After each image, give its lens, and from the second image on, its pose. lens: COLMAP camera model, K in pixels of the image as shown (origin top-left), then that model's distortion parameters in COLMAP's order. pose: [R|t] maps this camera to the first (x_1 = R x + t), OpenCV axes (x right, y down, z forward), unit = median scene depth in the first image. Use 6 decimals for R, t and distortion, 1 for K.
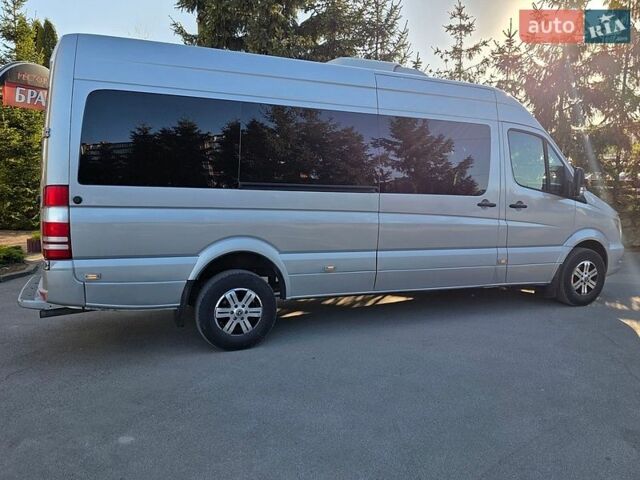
lens RADIAL K [[512.3, 0, 320.0], [0, 512.3, 240.0], [0, 0, 1]] dist [0.061643, -0.068774]
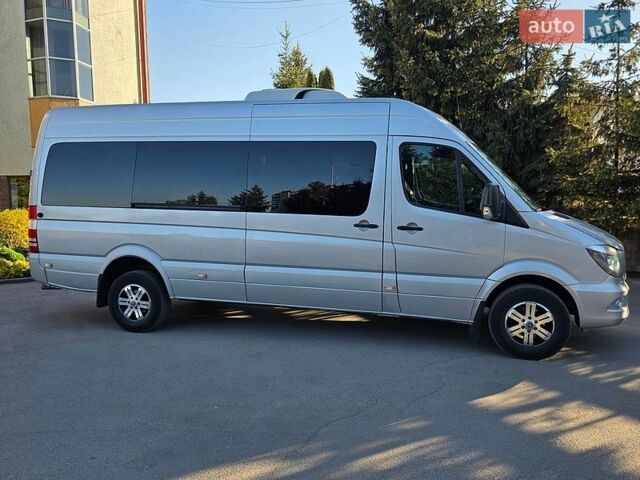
lens RADIAL K [[508.2, 0, 321.2], [0, 508.2, 233.1], [0, 0, 1]] dist [0.079008, -0.083073]
pose [[0.784222, 0.036495, -0.619407, 0.833880], [-0.059777, 0.998069, -0.016878, -0.034239], [0.617595, 0.050263, 0.784889, 0.220613]]
